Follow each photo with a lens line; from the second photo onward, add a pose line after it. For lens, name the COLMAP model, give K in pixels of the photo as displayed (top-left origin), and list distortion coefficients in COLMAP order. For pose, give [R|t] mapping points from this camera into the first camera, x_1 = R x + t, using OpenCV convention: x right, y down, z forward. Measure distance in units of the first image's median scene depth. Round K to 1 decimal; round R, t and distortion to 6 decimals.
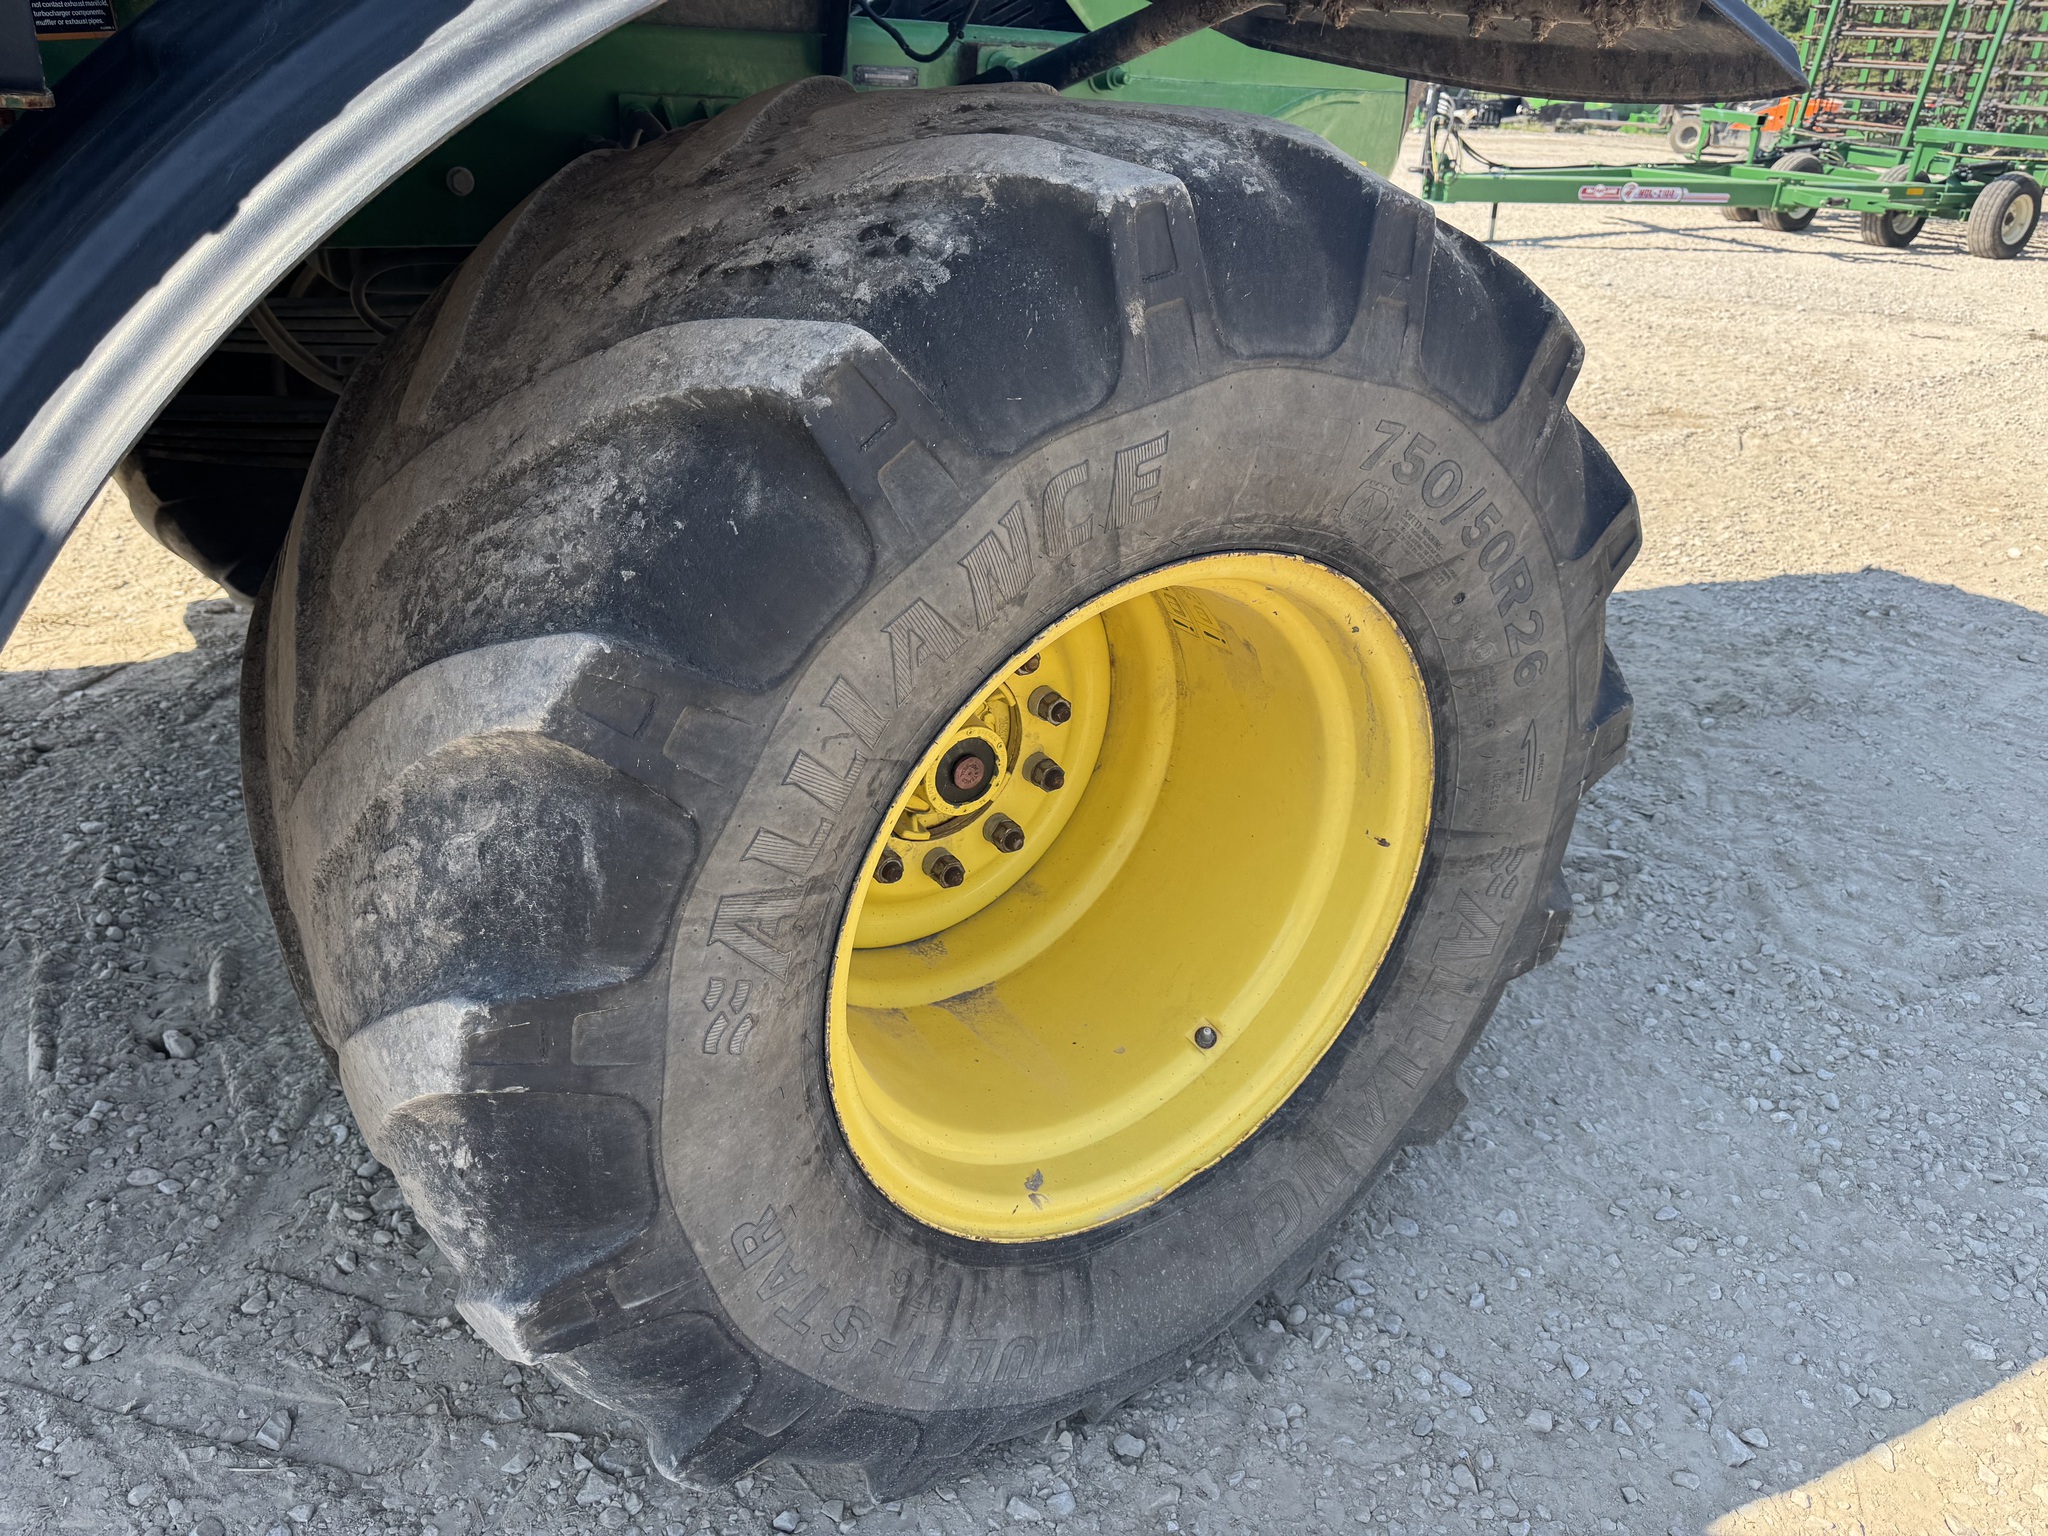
lens RADIAL K [[1441.4, 0, 1024.0], [0, 1441.4, 768.0], [0, 0, 1]] dist [0.095880, -0.162966]
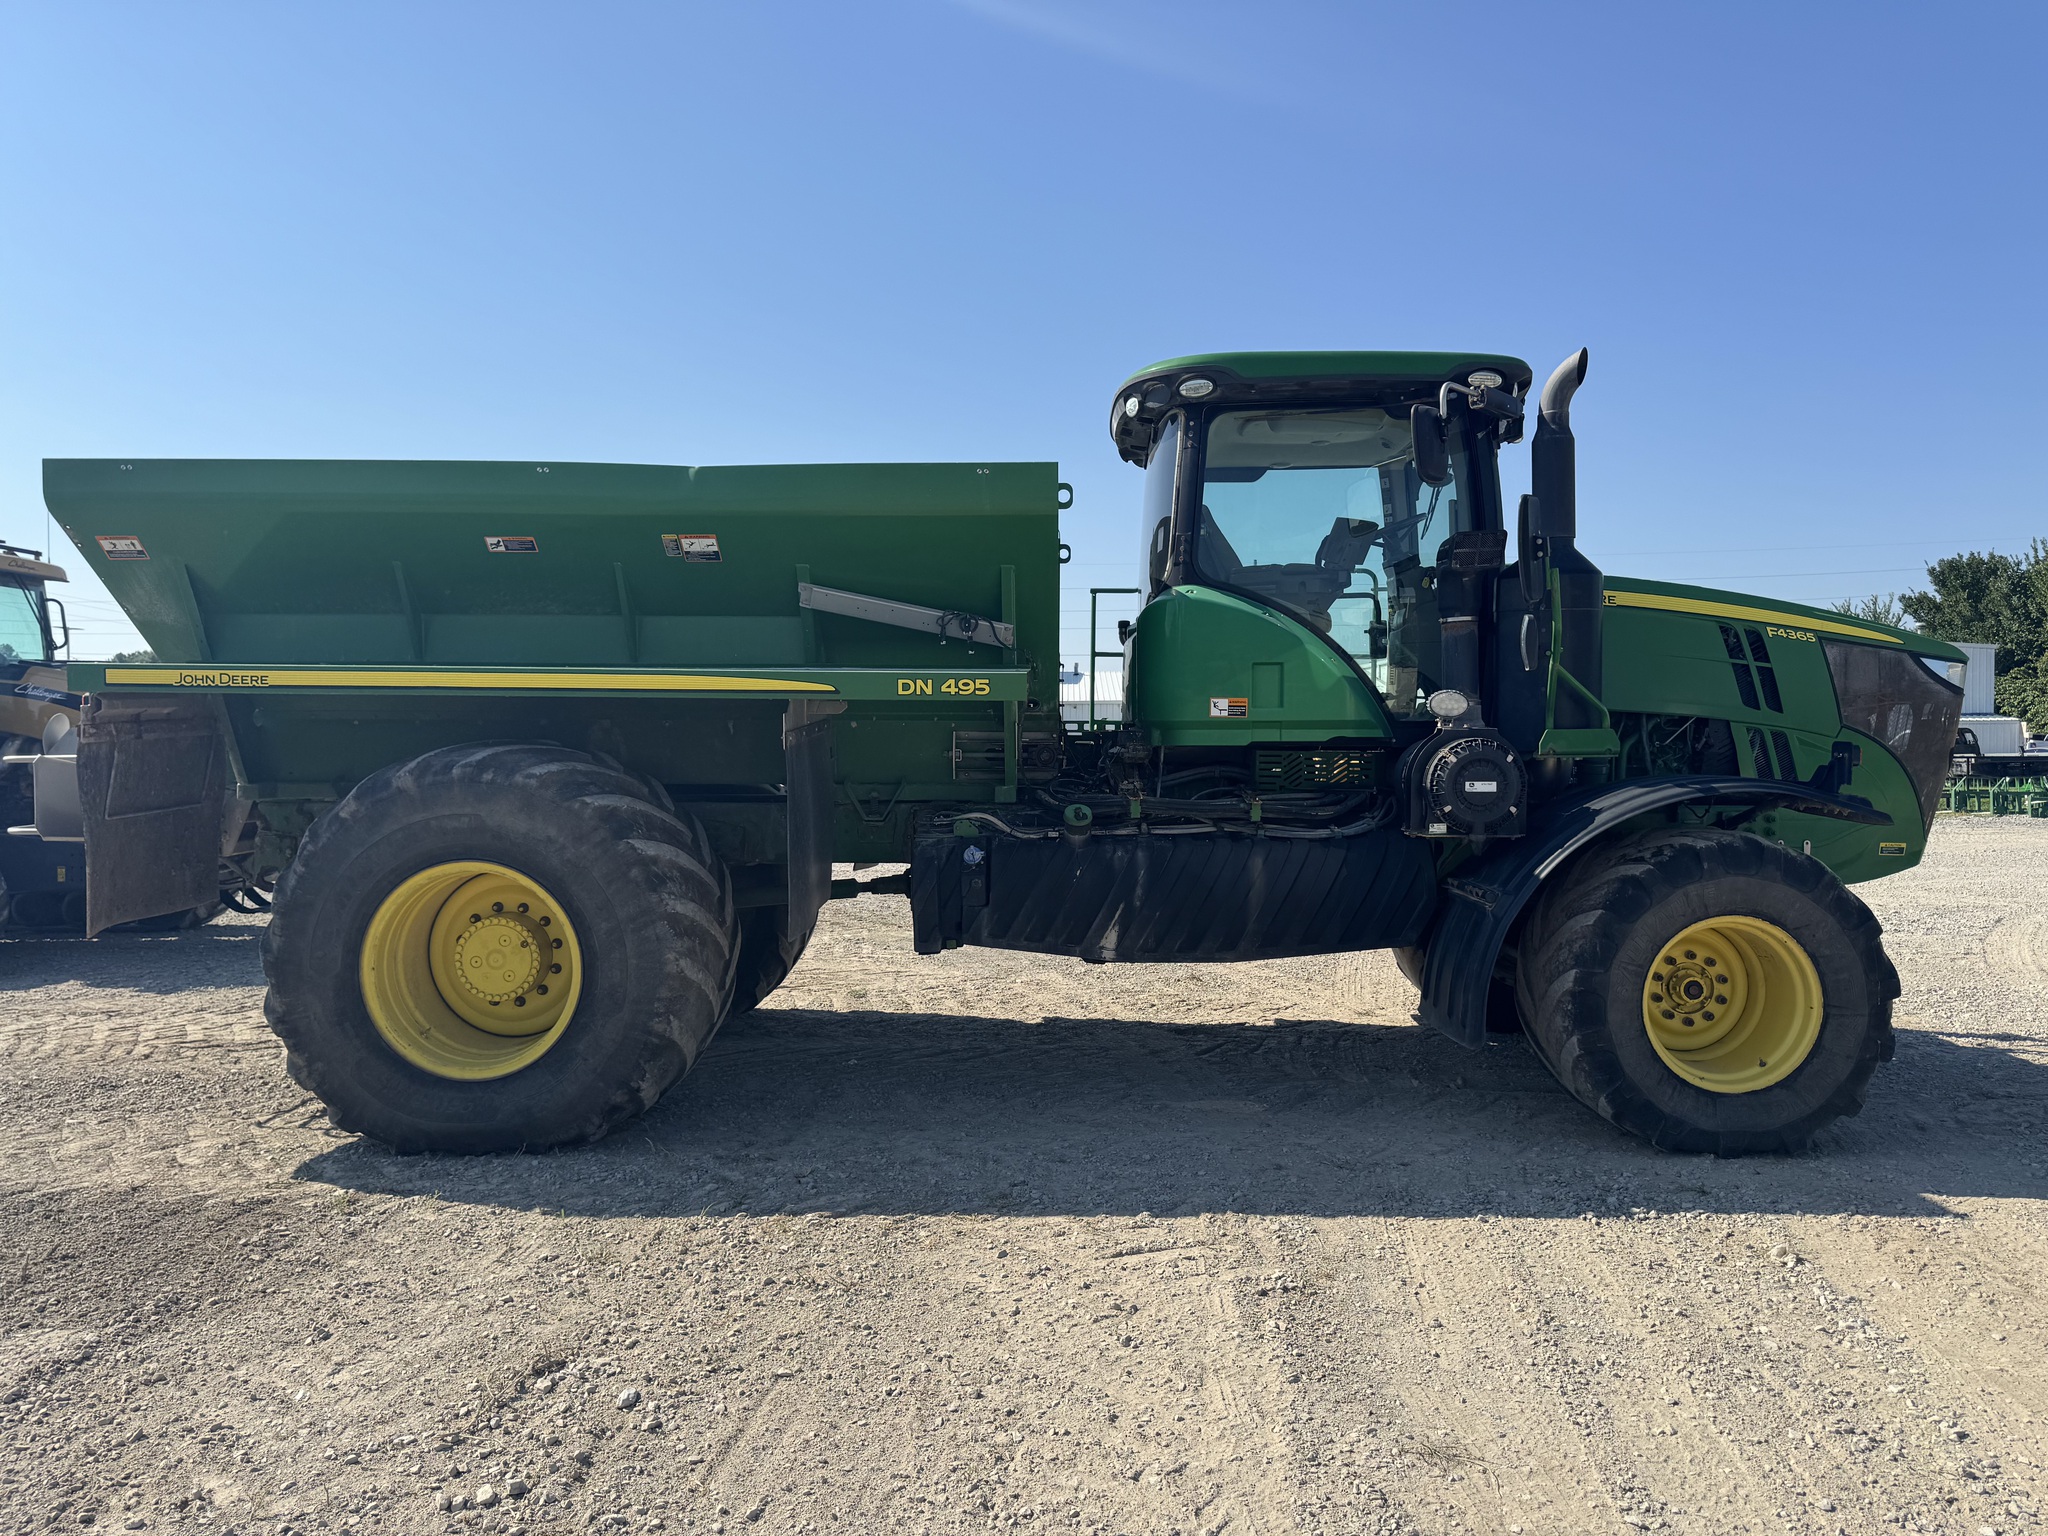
lens RADIAL K [[1441.4, 0, 1024.0], [0, 1441.4, 768.0], [0, 0, 1]] dist [0.095880, -0.162966]
pose [[0.818089, -0.045170, -0.573315, 1.166596], [-0.215791, 0.899958, -0.378827, 2.044598], [0.533071, 0.433630, 0.726498, -4.642155]]
